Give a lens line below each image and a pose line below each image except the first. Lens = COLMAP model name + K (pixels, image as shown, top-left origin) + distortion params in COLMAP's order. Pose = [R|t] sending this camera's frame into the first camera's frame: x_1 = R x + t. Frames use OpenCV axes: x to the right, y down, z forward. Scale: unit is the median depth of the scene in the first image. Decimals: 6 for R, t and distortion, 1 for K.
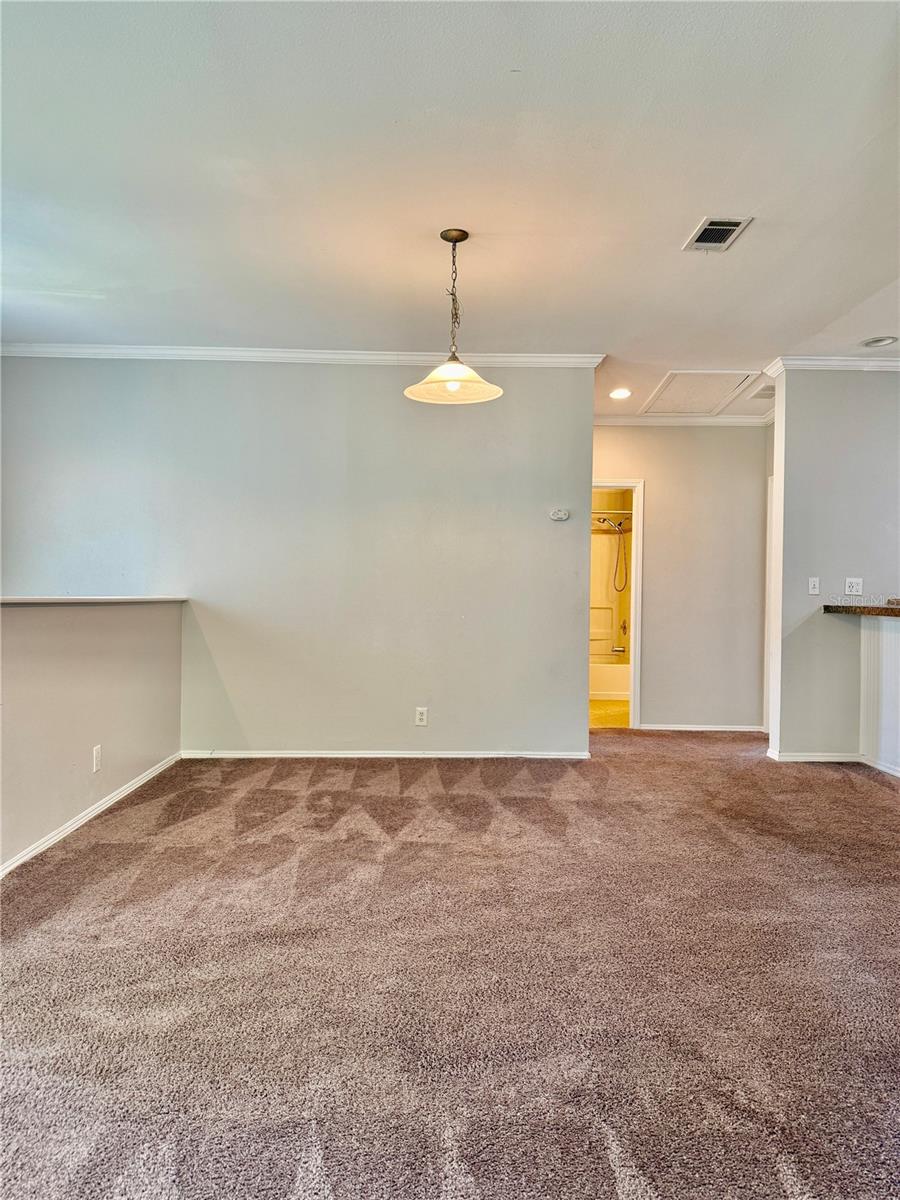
lens RADIAL K [[847.5, 0, 443.6], [0, 847.5, 597.3], [0, 0, 1]] dist [0.067107, -0.038448]
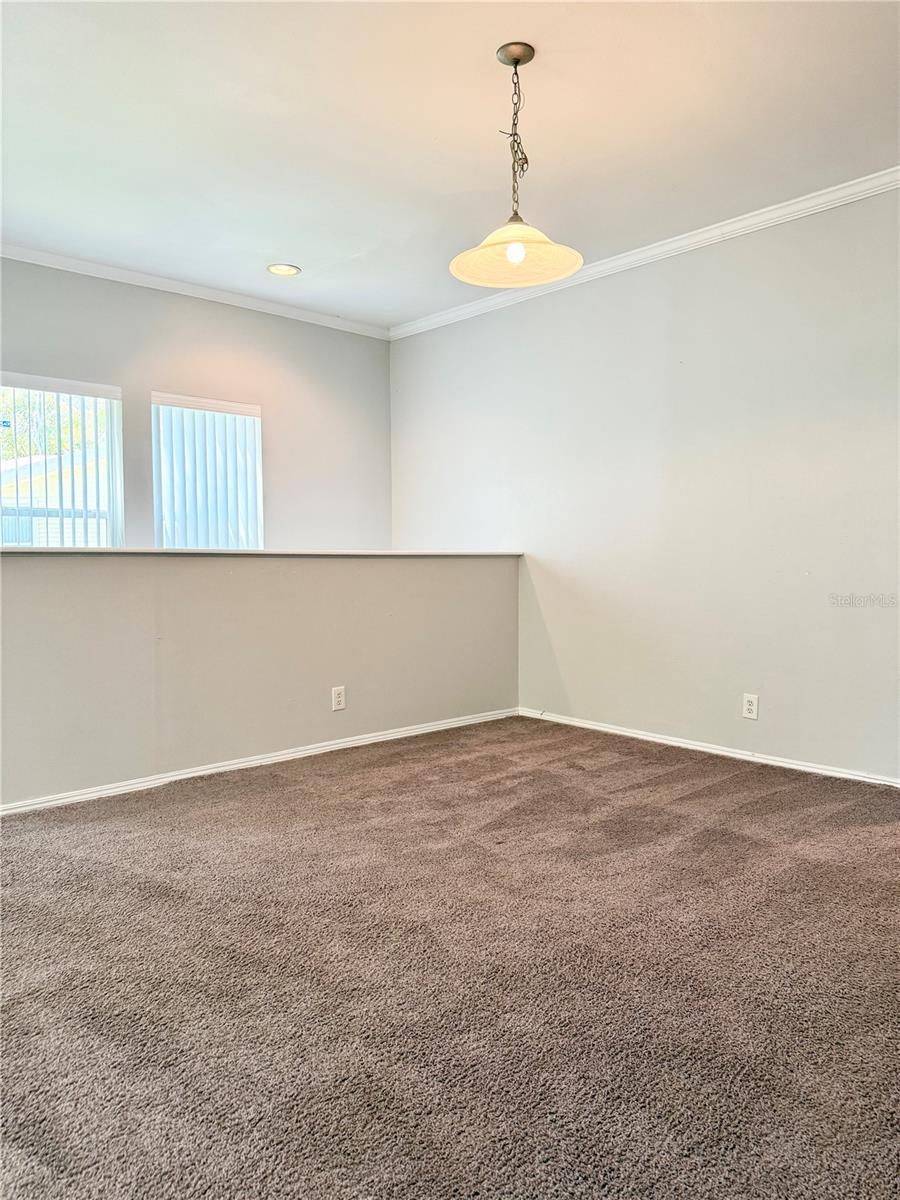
lens RADIAL K [[847.5, 0, 454.6], [0, 847.5, 600.2], [0, 0, 1]] dist [0.067107, -0.038448]
pose [[0.668593, 0.038248, -0.742644, 0.542688], [-0.001486, 0.998743, 0.050101, 0.012136], [0.743627, -0.032393, 0.667810, 0.446889]]
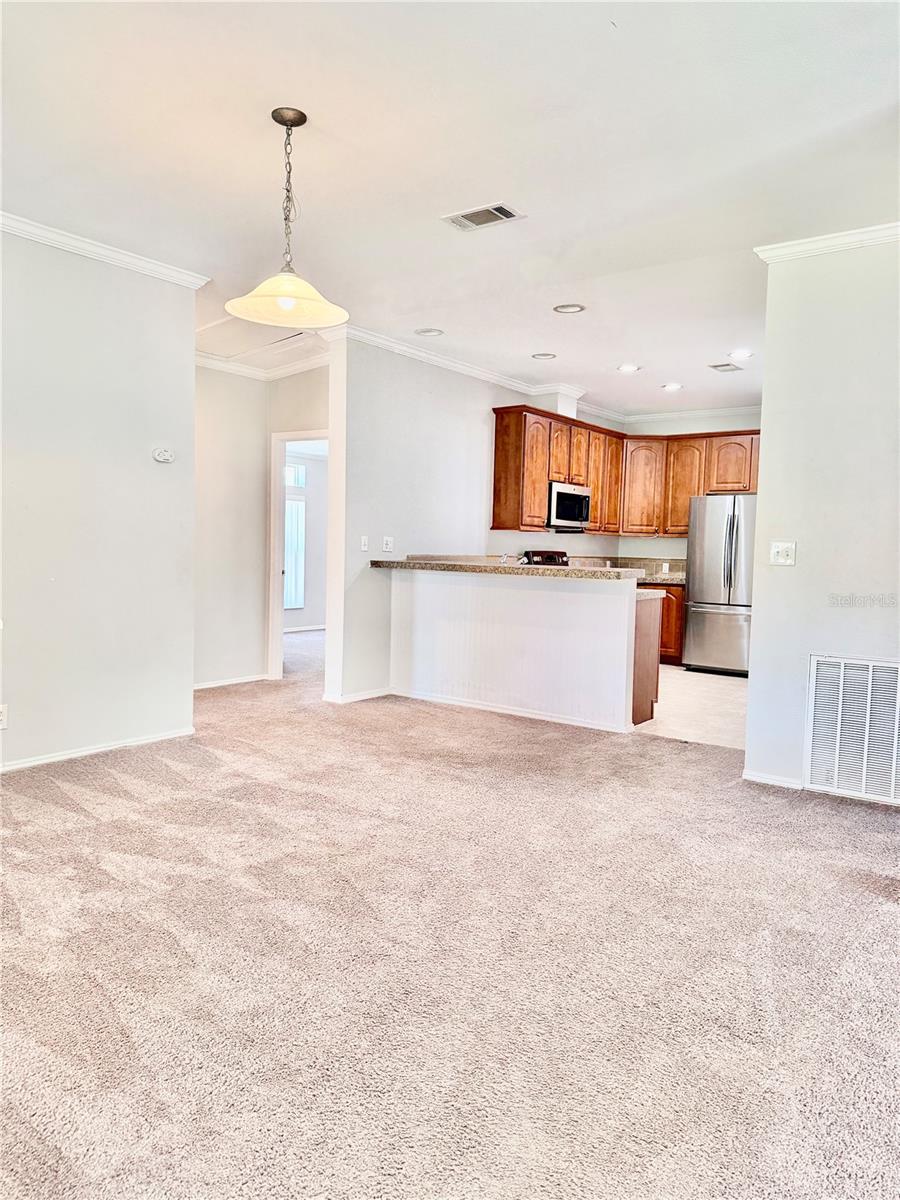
lens RADIAL K [[847.5, 0, 439.1], [0, 847.5, 605.8], [0, 0, 1]] dist [0.067107, -0.038448]
pose [[0.615940, -0.053179, 0.785996, -0.555598], [-0.010411, 0.997082, 0.075619, -0.024458], [-0.787724, -0.054760, 0.613589, 0.366553]]
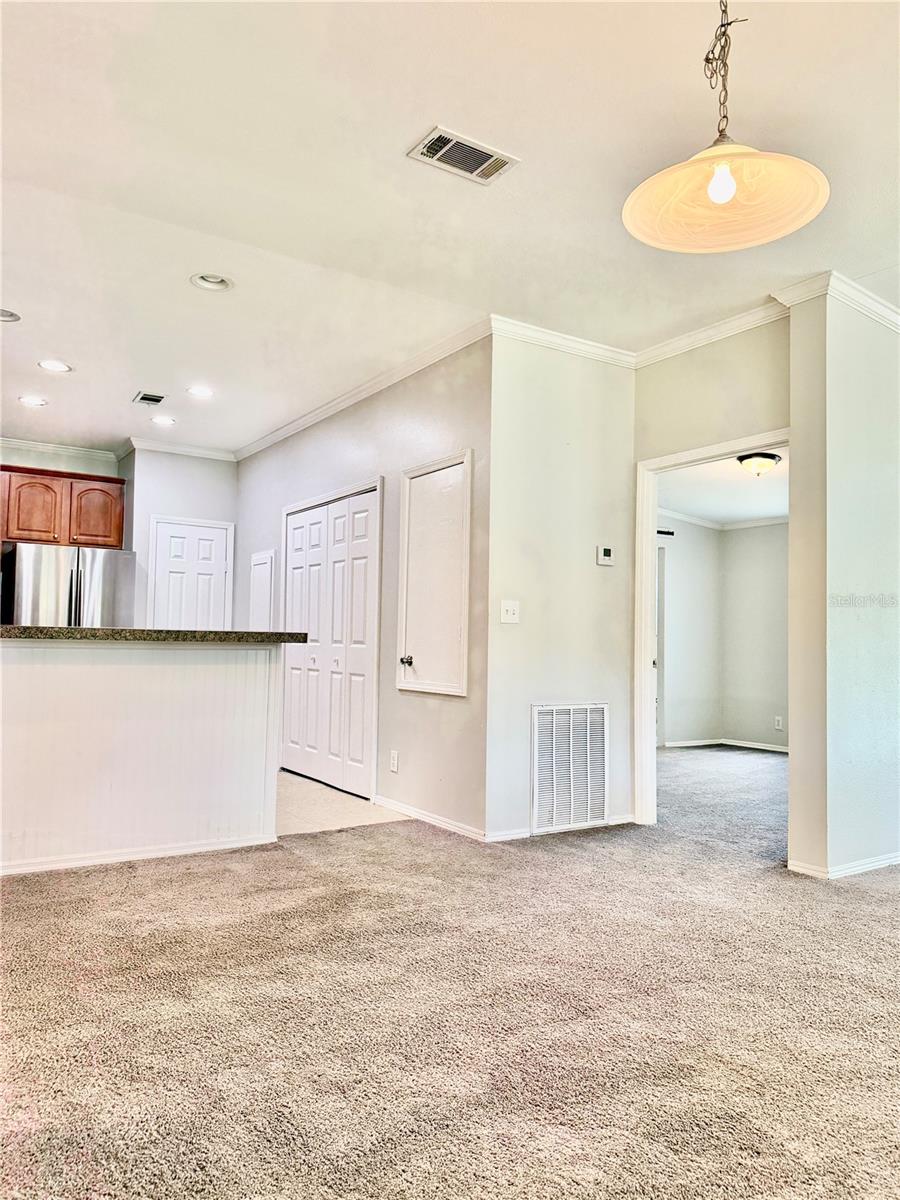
lens RADIAL K [[847.5, 0, 442.9], [0, 847.5, 604.4], [0, 0, 1]] dist [0.067107, -0.038448]
pose [[-0.527507, 0.014080, 0.849434, -0.324598], [-0.011875, 0.999643, -0.023944, 0.006784], [-0.849468, -0.022717, -0.527151, 1.392811]]
